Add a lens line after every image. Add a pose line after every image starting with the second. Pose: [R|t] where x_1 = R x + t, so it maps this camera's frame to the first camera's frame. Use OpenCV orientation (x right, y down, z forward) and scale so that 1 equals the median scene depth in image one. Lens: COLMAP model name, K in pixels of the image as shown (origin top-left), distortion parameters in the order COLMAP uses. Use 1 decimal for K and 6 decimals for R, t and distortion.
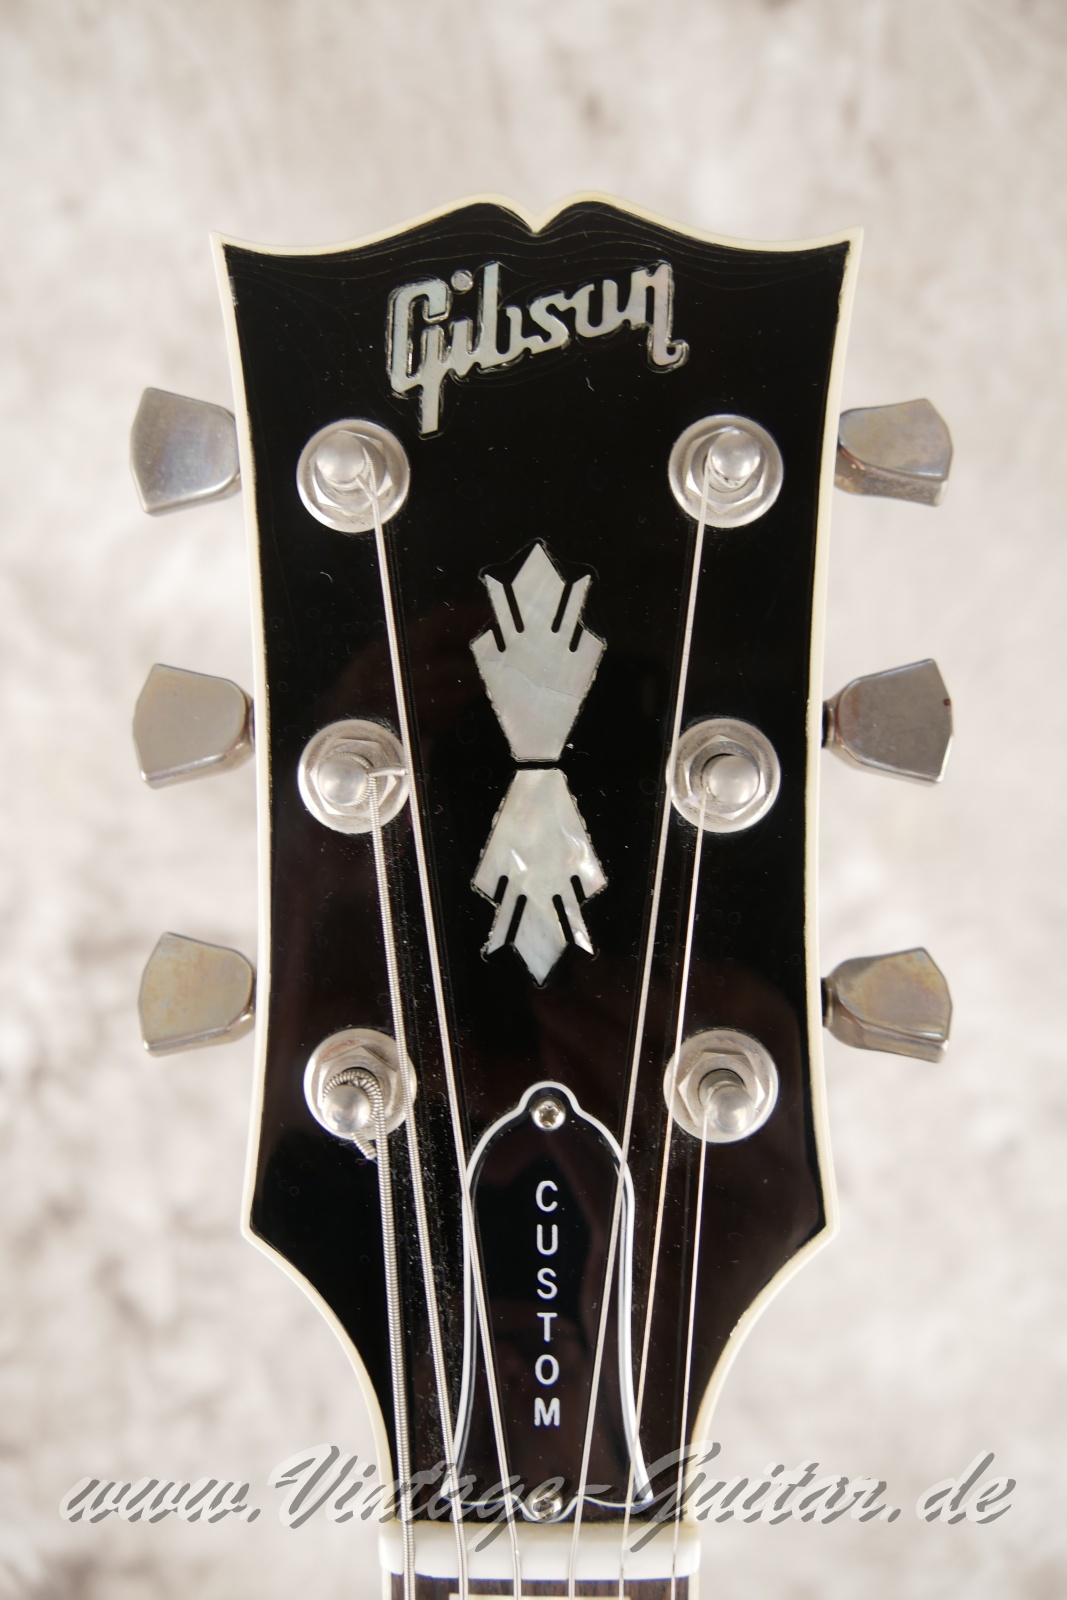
lens RADIAL K [[1295.0, 0, 533.5], [0, 1295.0, 800.0], [0, 0, 1]] dist [-0.087833, 0.049842]
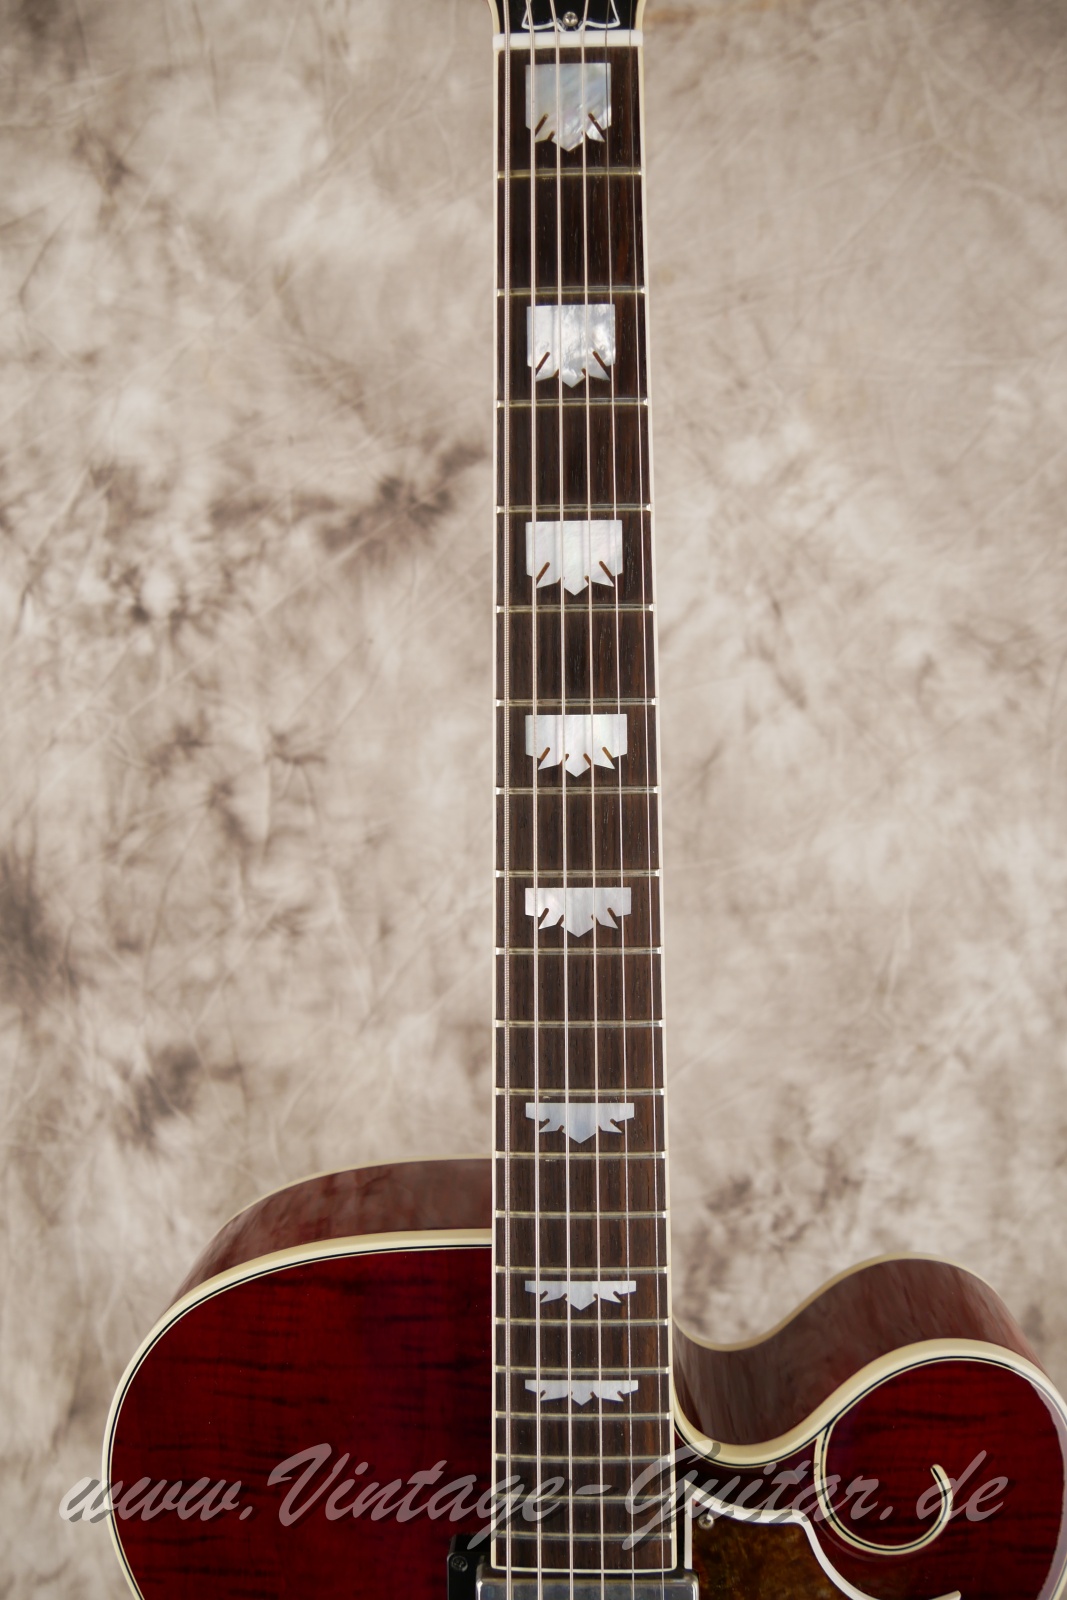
lens RADIAL K [[1295.0, 0, 533.5], [0, 1295.0, 800.0], [0, 0, 1]] dist [-0.087833, 0.049842]
pose [[0.999890, -0.008837, -0.011884, -0.010391], [0.006833, 0.987216, -0.159241, 0.598621], [0.013139, 0.159142, 0.987168, -0.259869]]
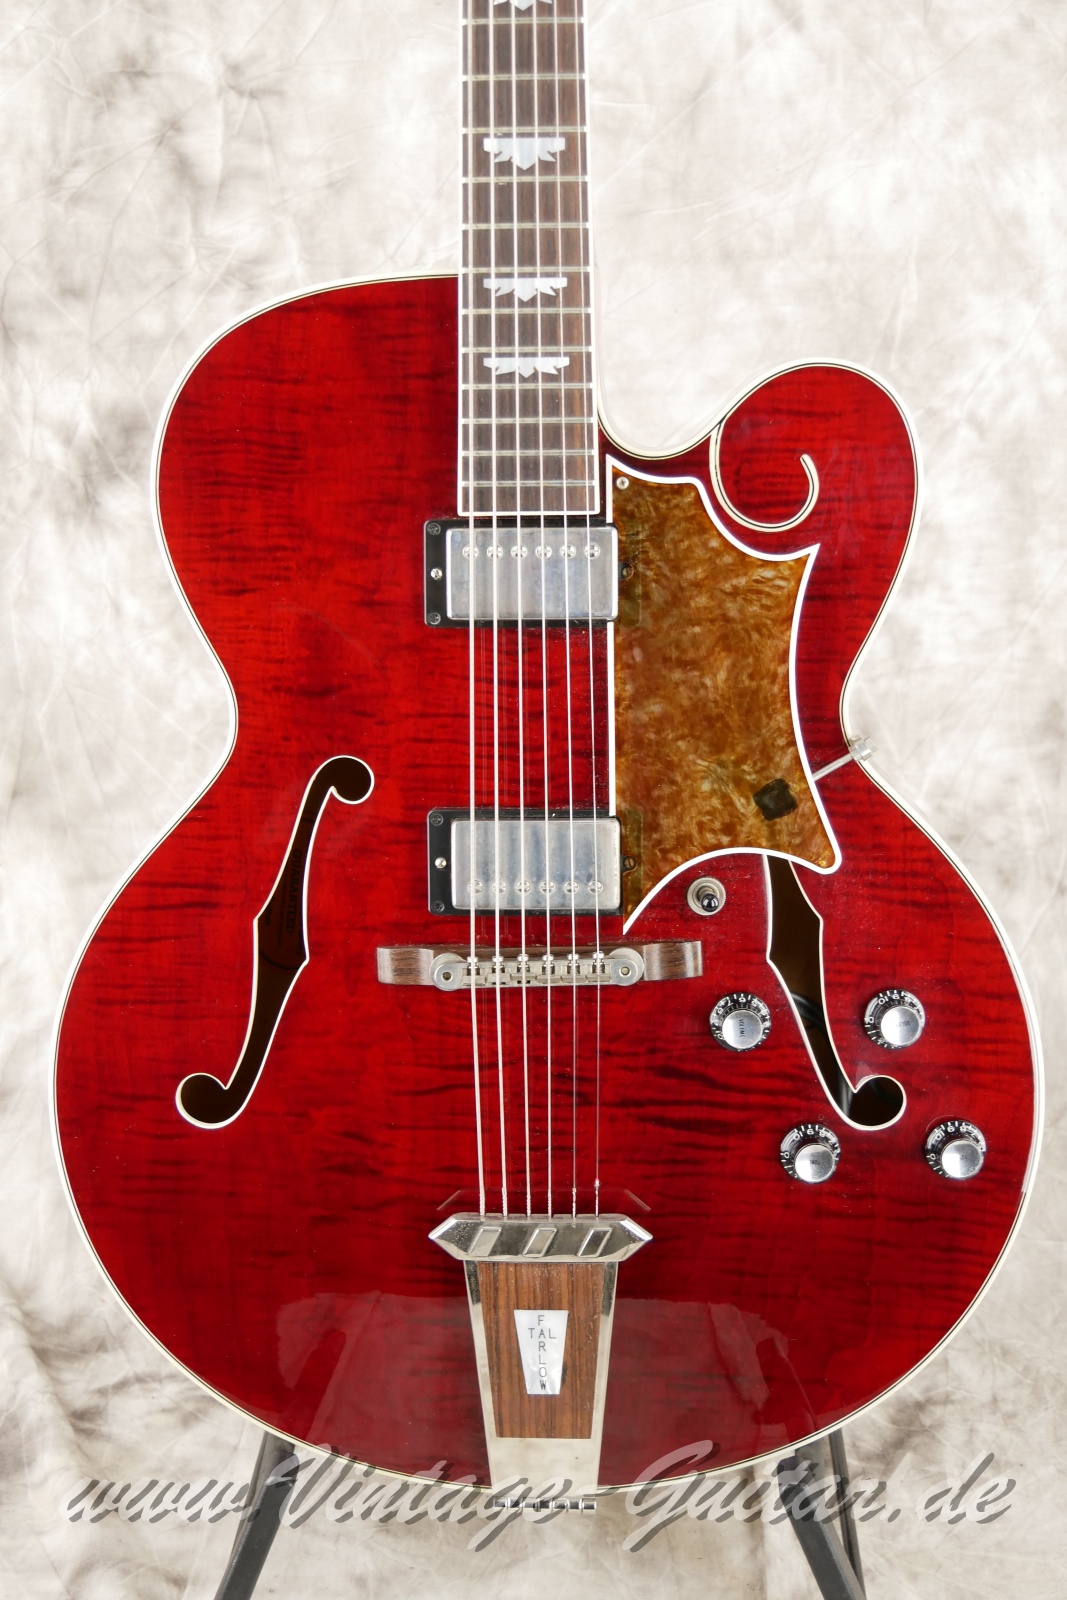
lens RADIAL K [[2314.3, 0, 538.6], [0, 2314.3, 797.3], [0, 0, 1]] dist [-0.000611, -0.035384]
pose [[0.999820, -0.006435, -0.017851, 0.036108], [0.004896, 0.996372, -0.084962, 1.188806], [0.018333, 0.084859, 0.996224, -1.070276]]
